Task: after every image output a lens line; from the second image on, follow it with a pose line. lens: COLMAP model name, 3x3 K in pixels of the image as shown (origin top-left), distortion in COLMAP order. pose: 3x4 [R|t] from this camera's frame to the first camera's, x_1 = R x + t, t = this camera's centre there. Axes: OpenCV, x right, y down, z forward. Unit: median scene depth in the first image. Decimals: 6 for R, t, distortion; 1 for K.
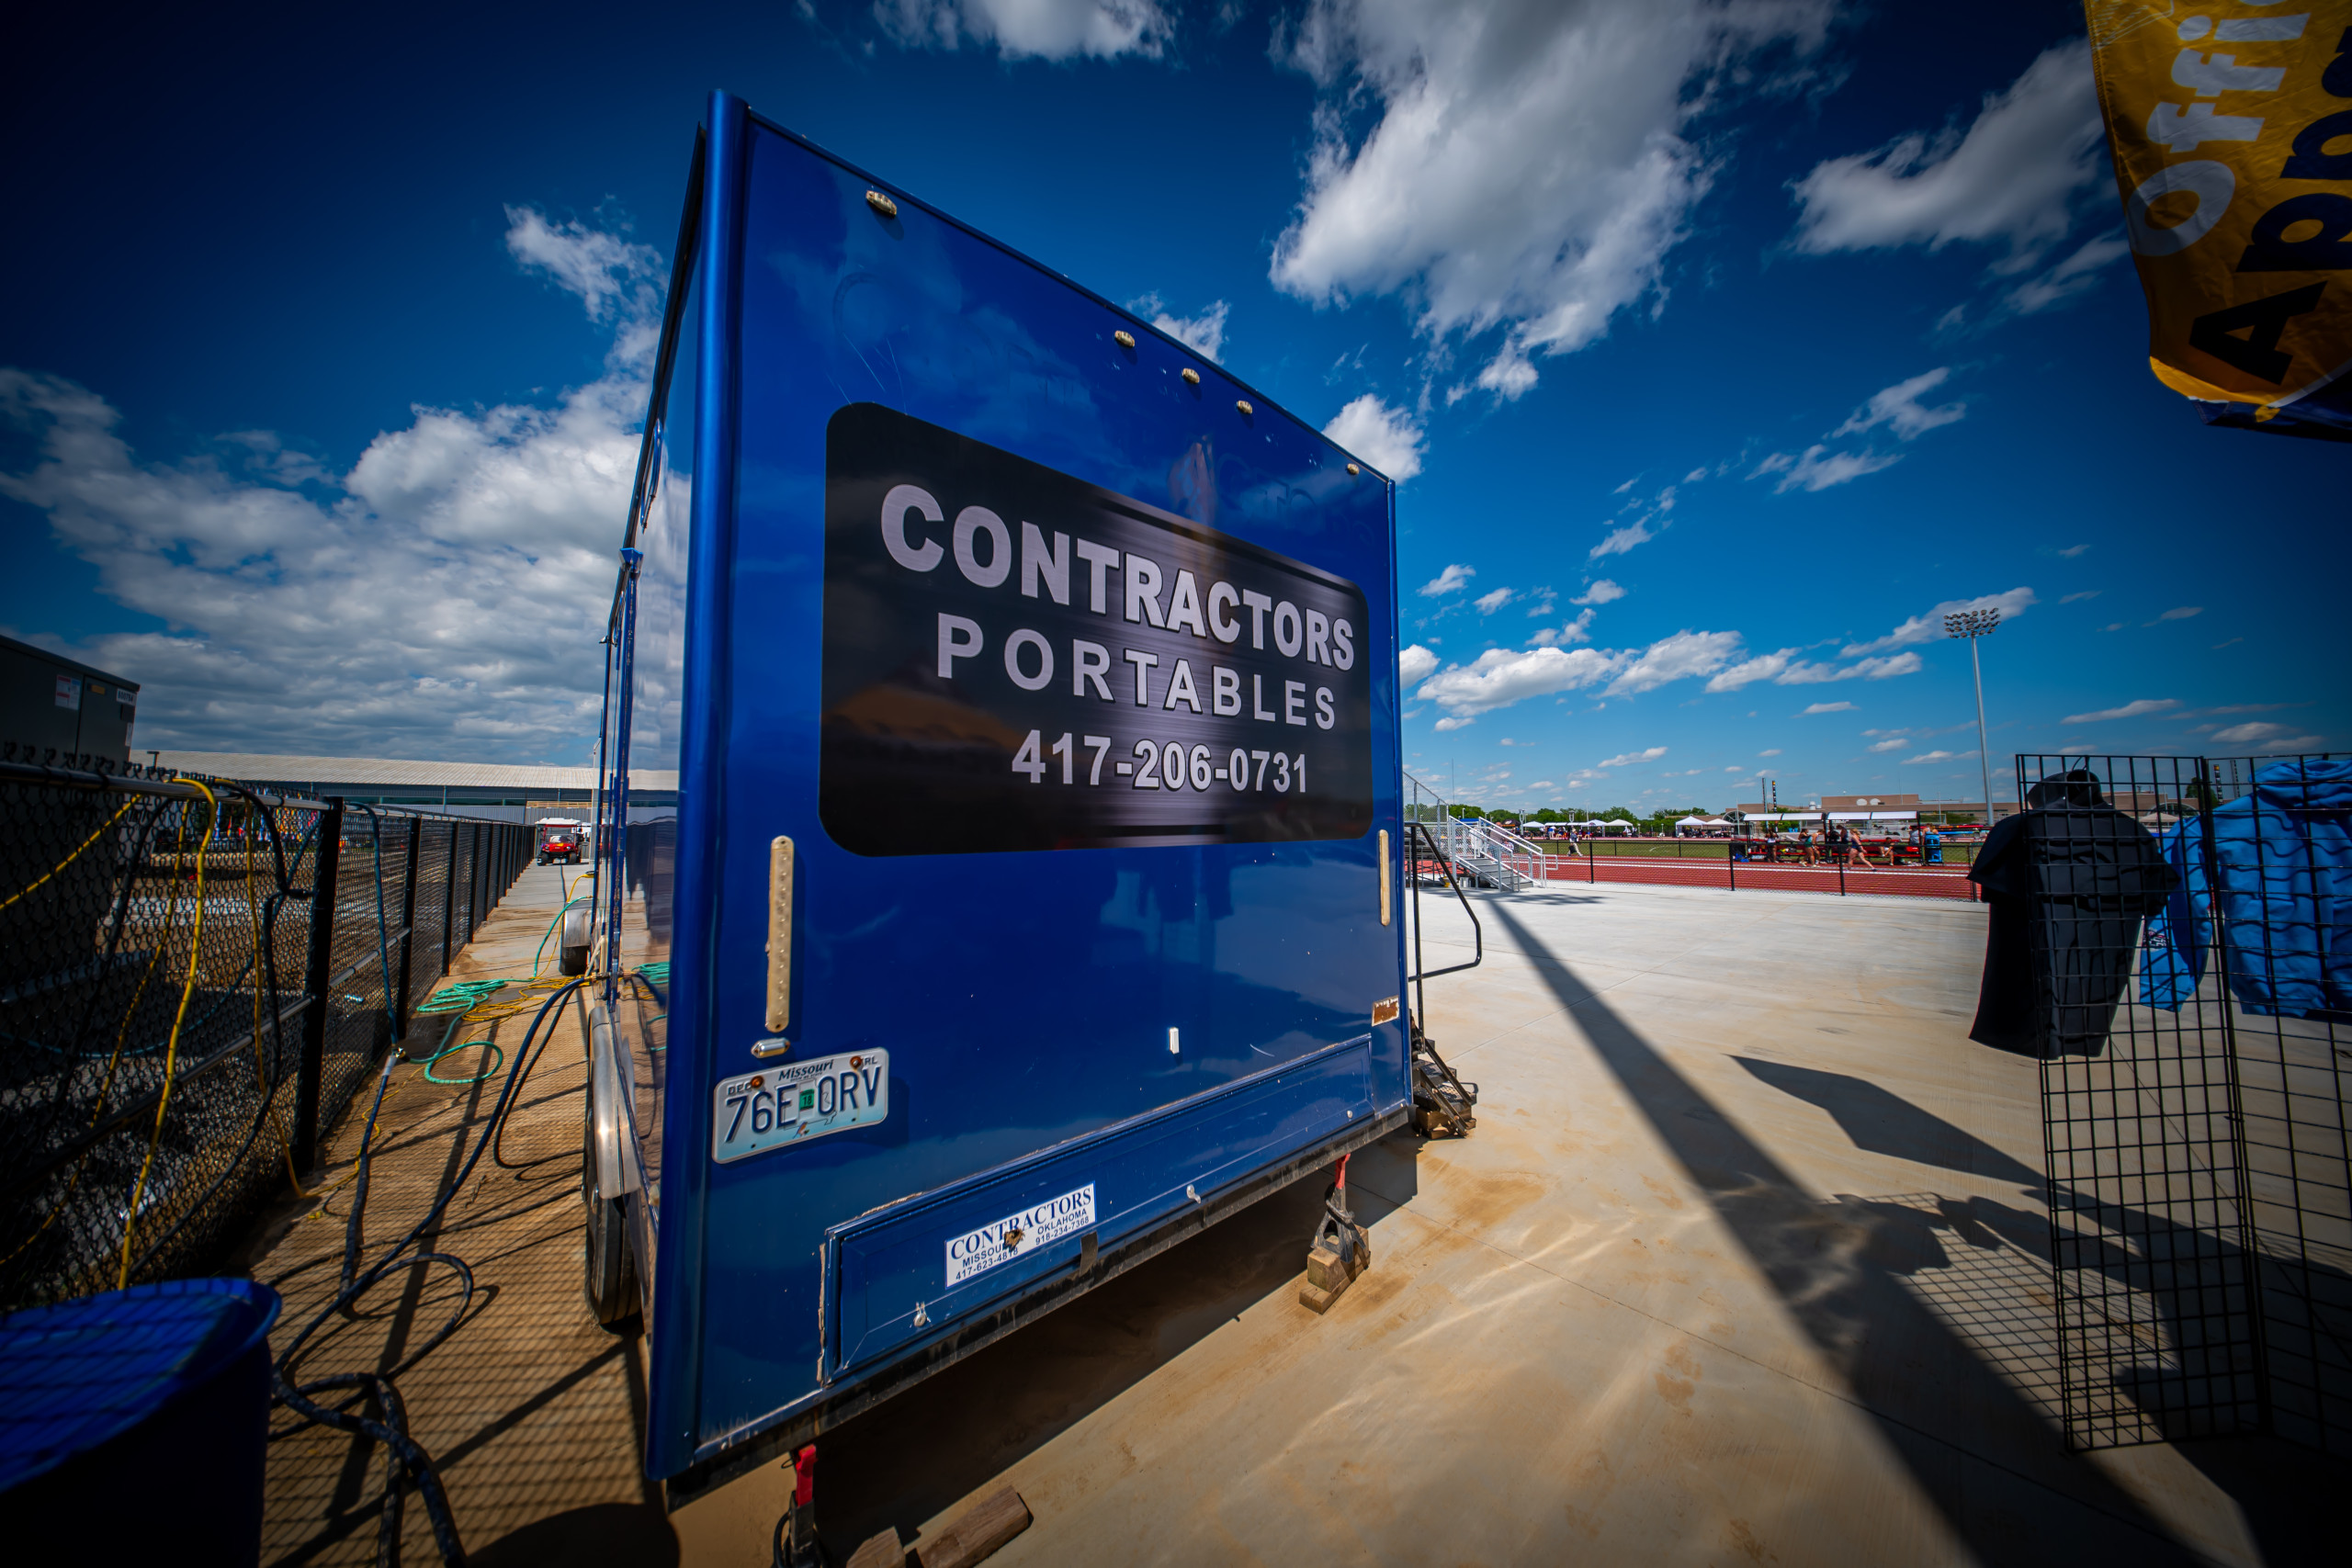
lens RADIAL K [[694.1, 0, 1179.0], [0, 694.1, 786.4], [0, 0, 1]] dist [0.000915, -0.001057]
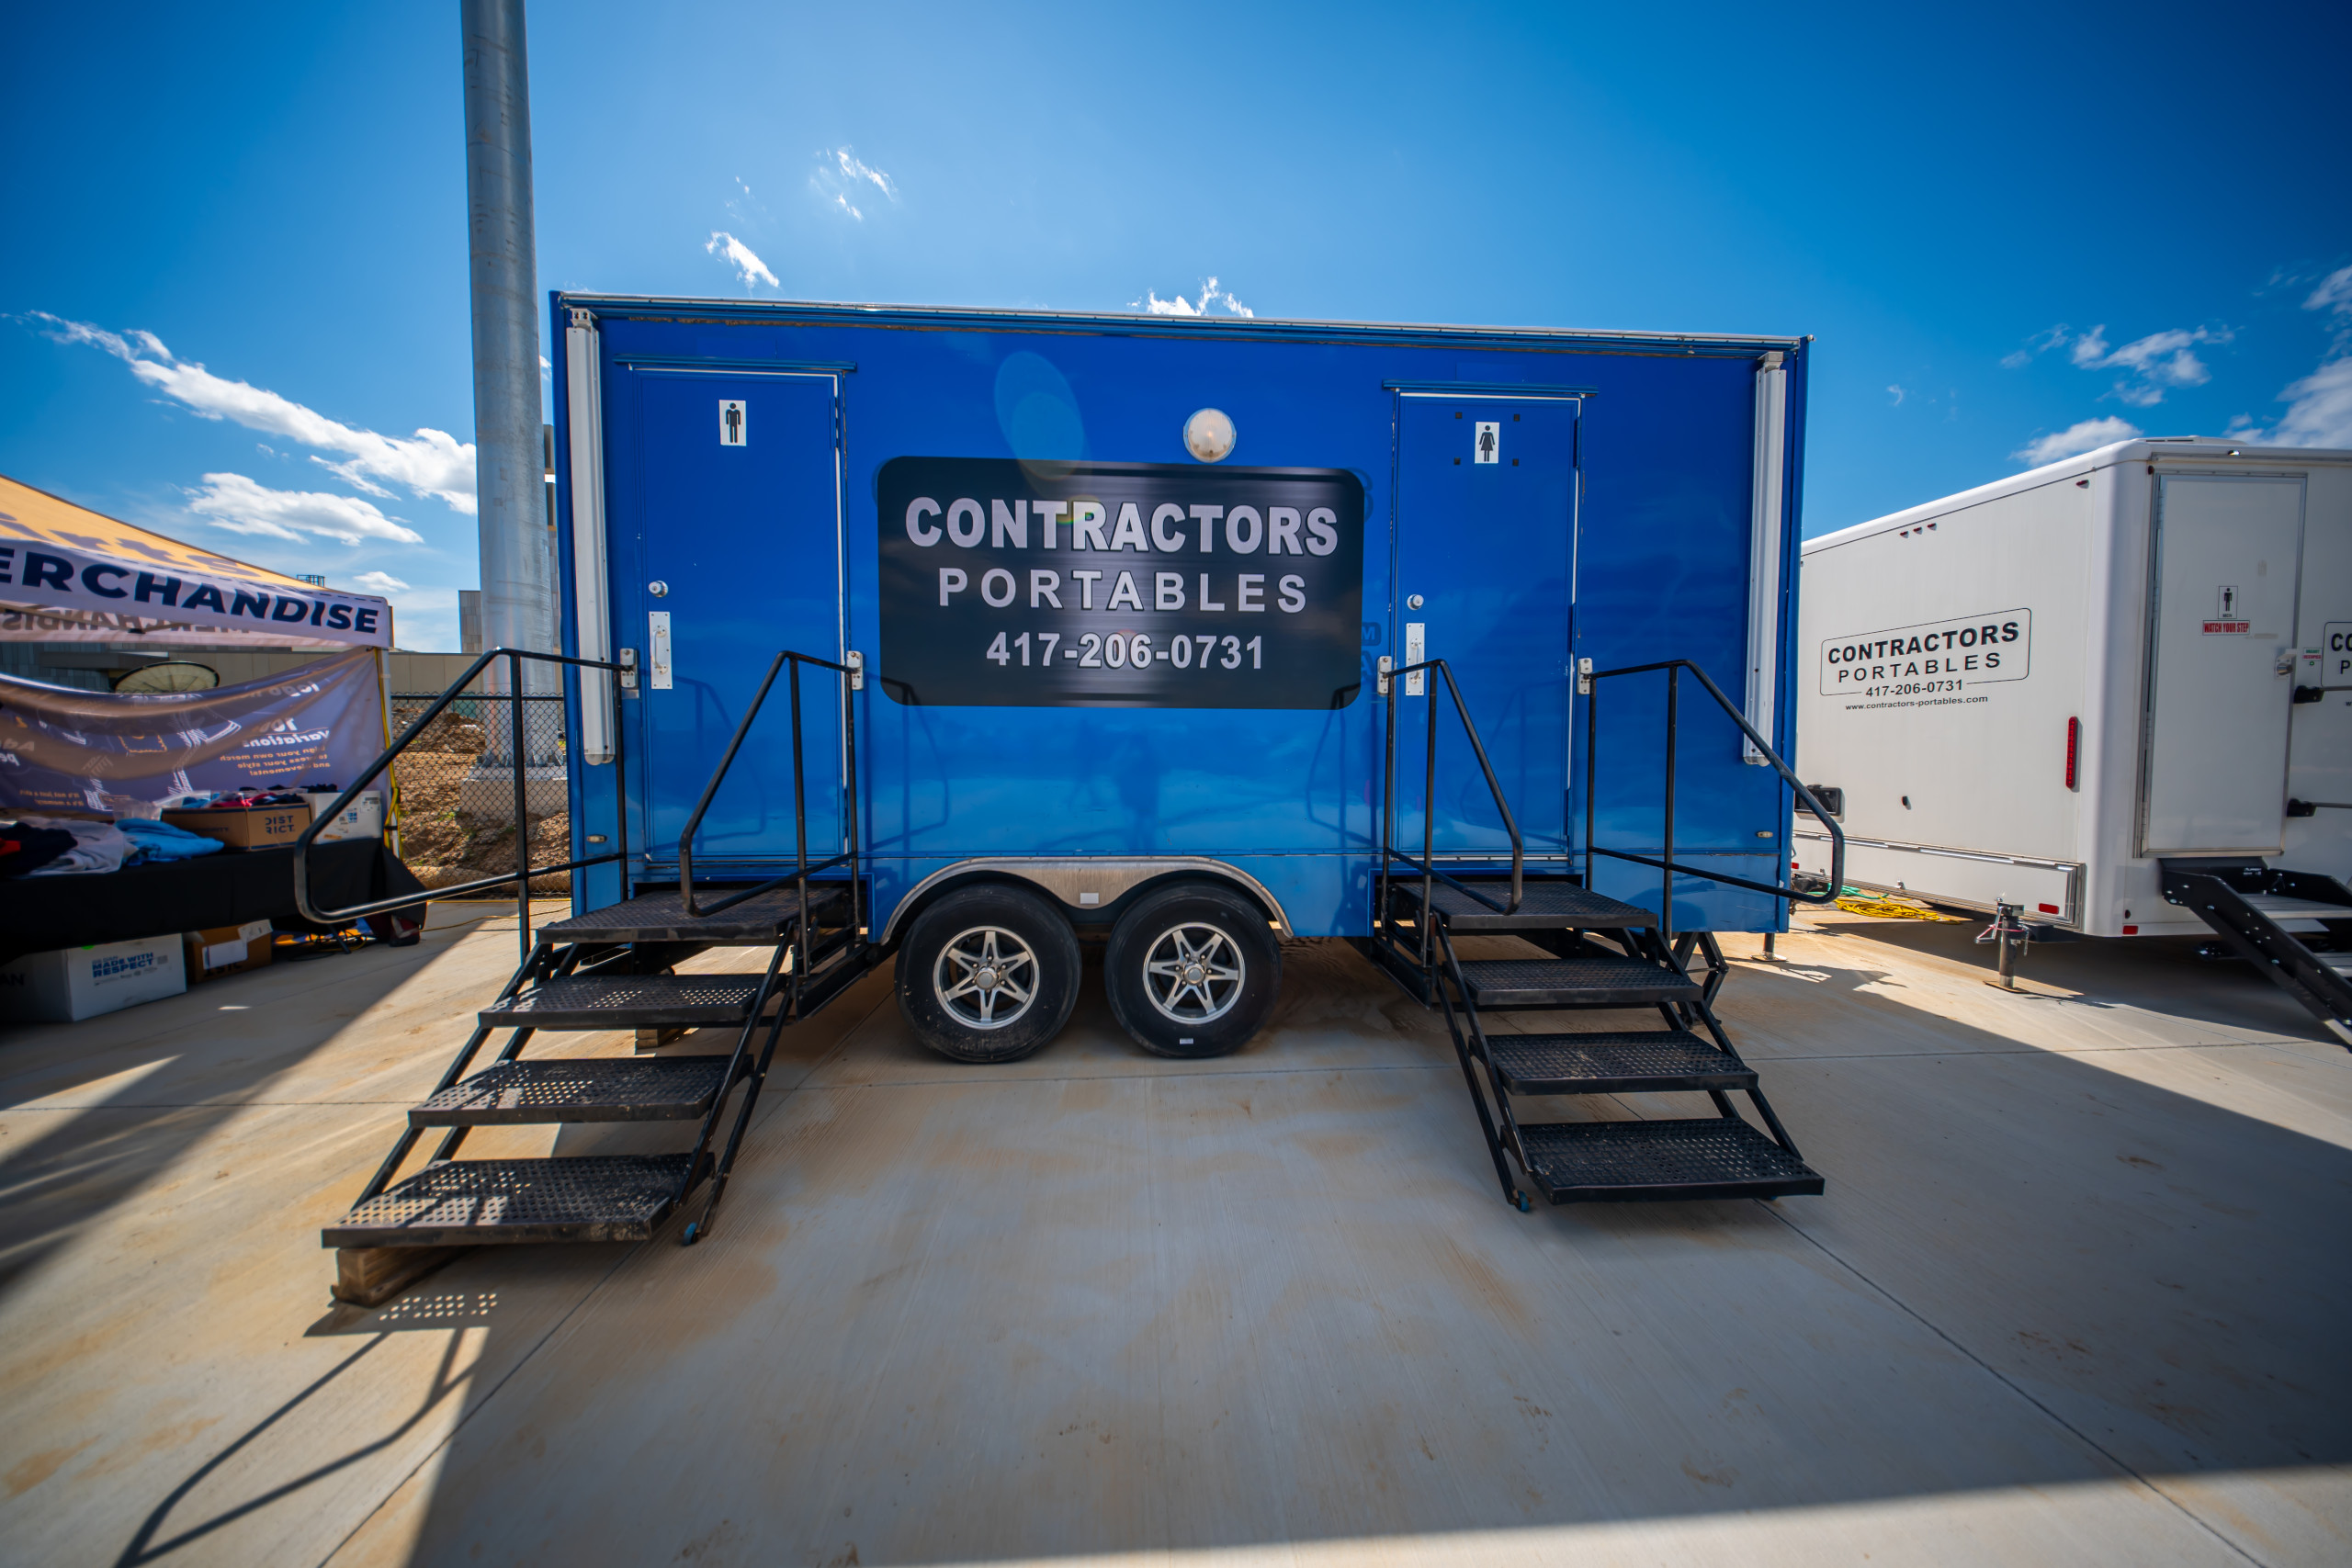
lens RADIAL K [[694.1, 0, 1181.4], [0, 694.1, 782.5], [0, 0, 1]] dist [0.000915, -0.001057]
pose [[0.791980, 0.042051, -0.609098, 0.958073], [0.020090, 0.995290, 0.094834, 0.104213], [0.610217, -0.087343, 0.787405, -0.039111]]
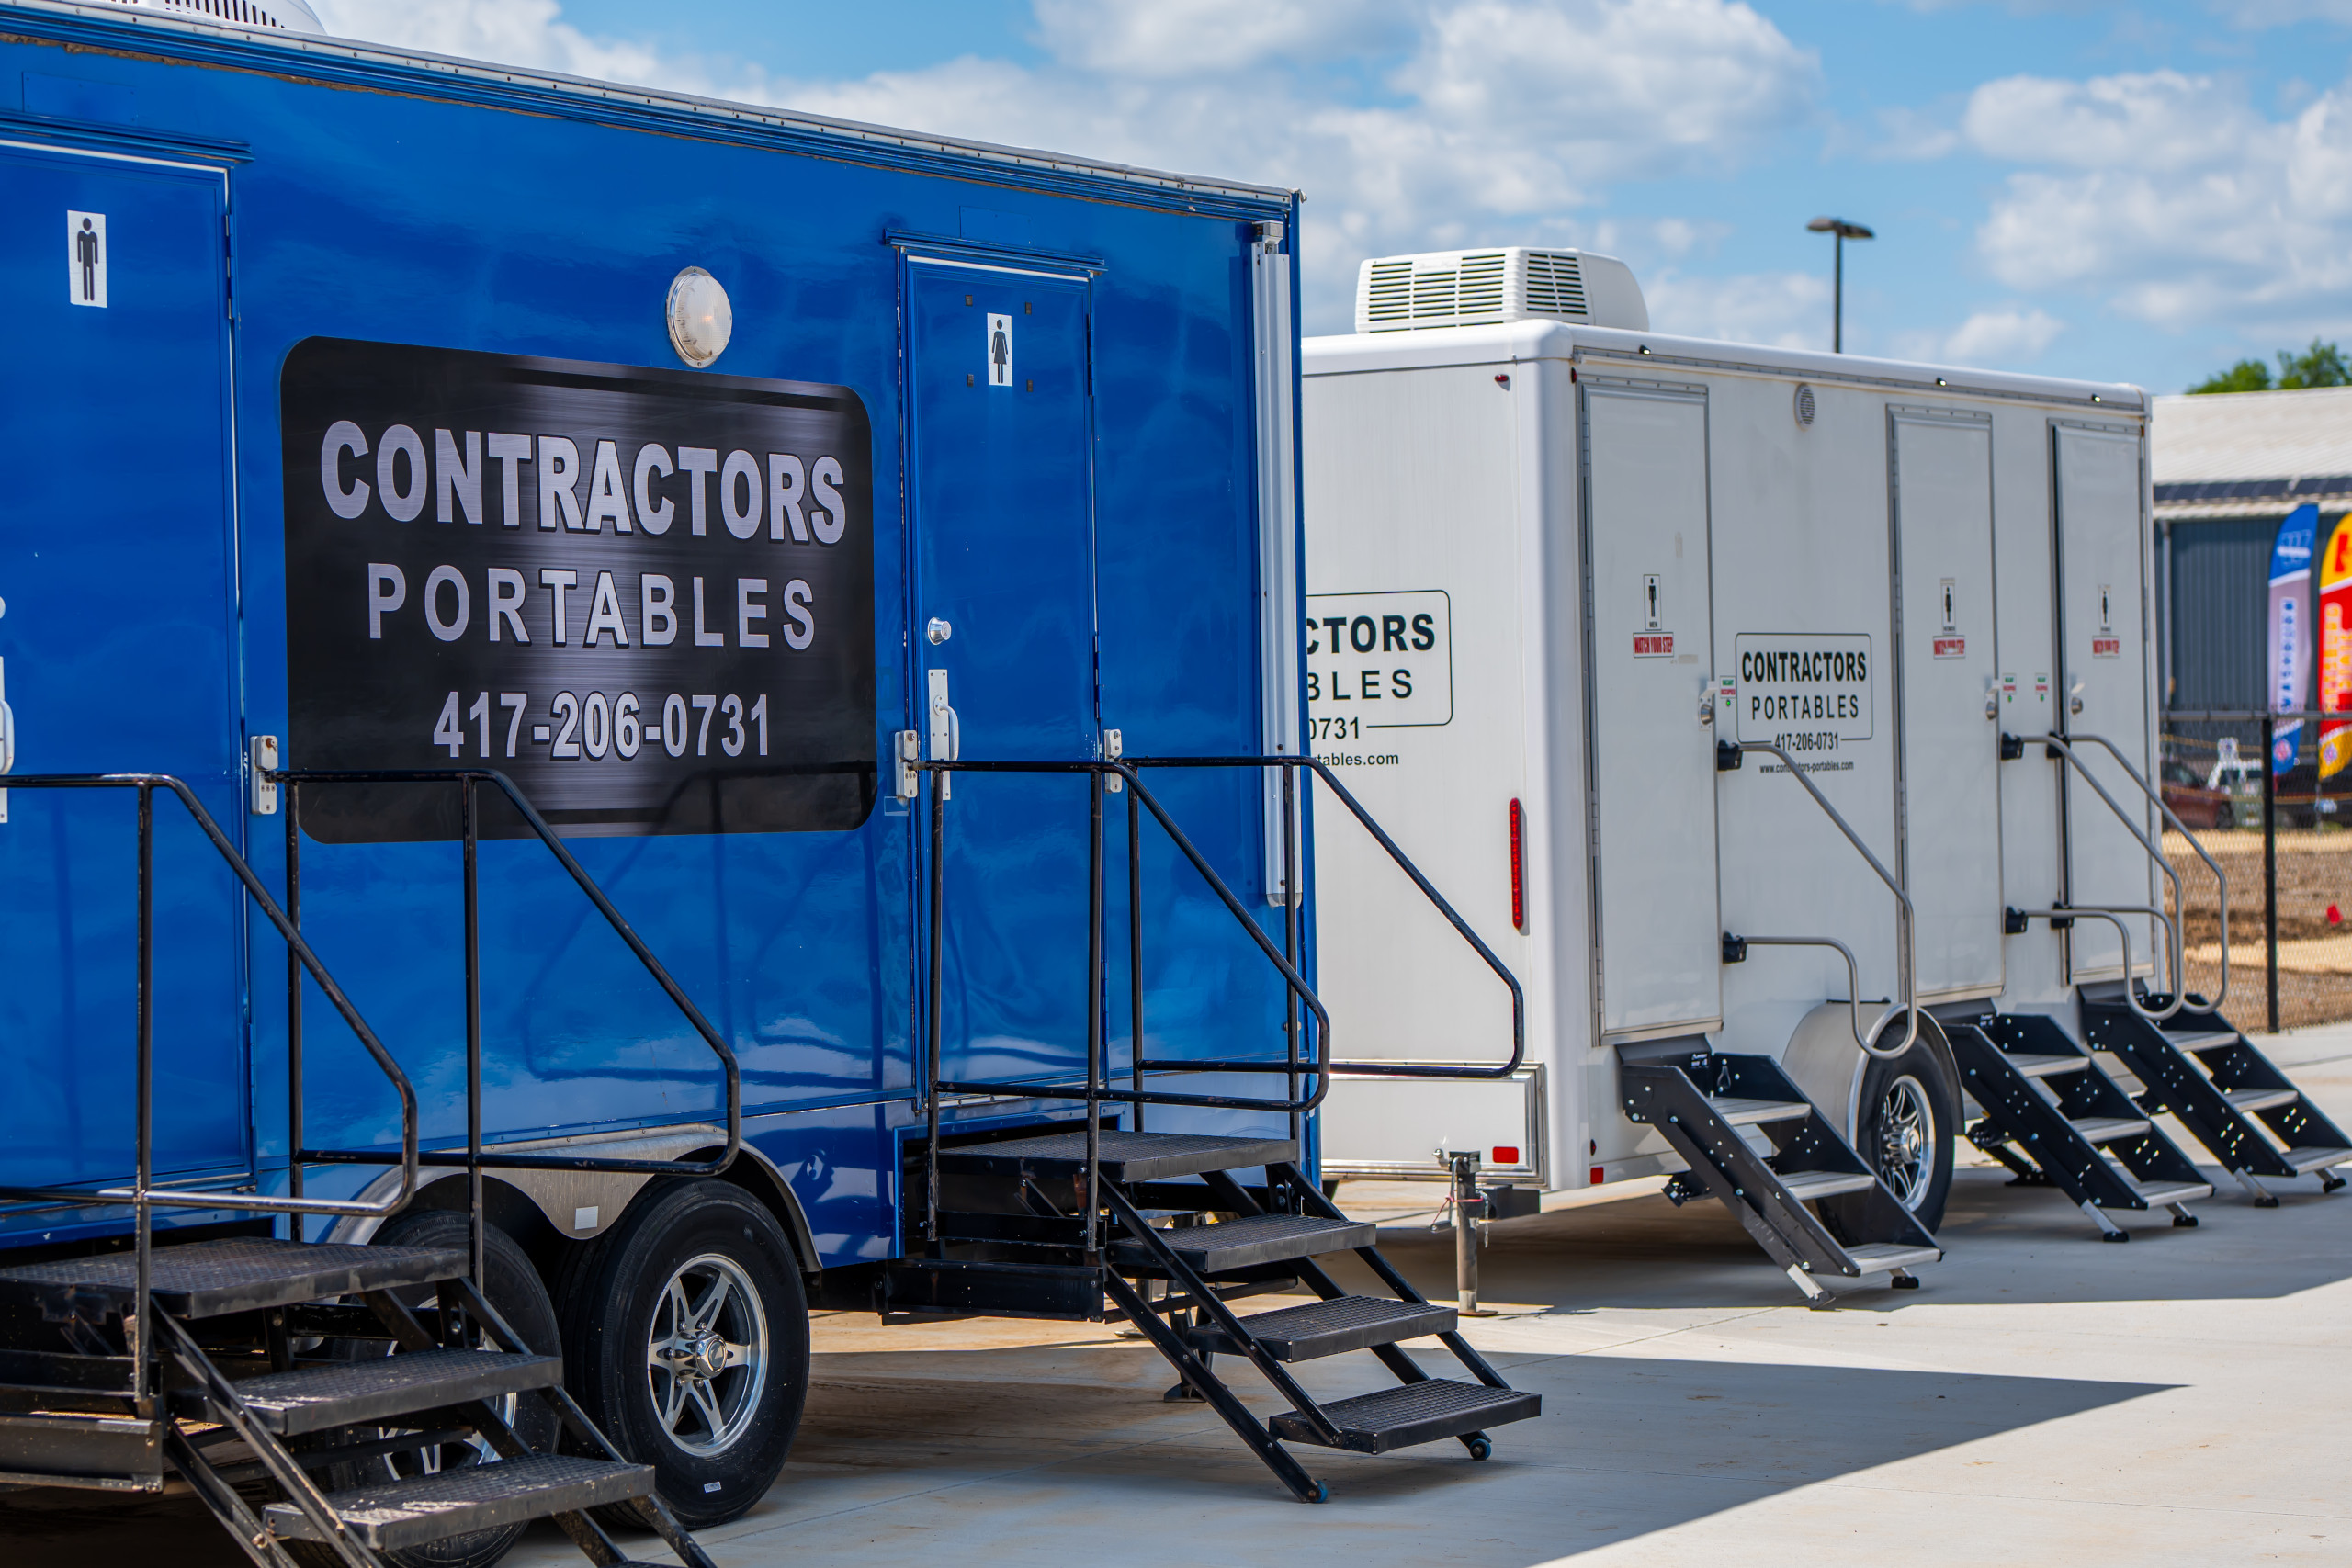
lens RADIAL K [[5504.6, 0, 1194.5], [0, 5504.6, 760.7], [0, 0, 1]] dist [0.216502, 0.000000]
pose [[0.953420, -0.005800, 0.301591, -1.125787], [-0.007875, 0.998996, 0.044109, -0.247509], [-0.301544, -0.044430, 0.952416, -4.559117]]
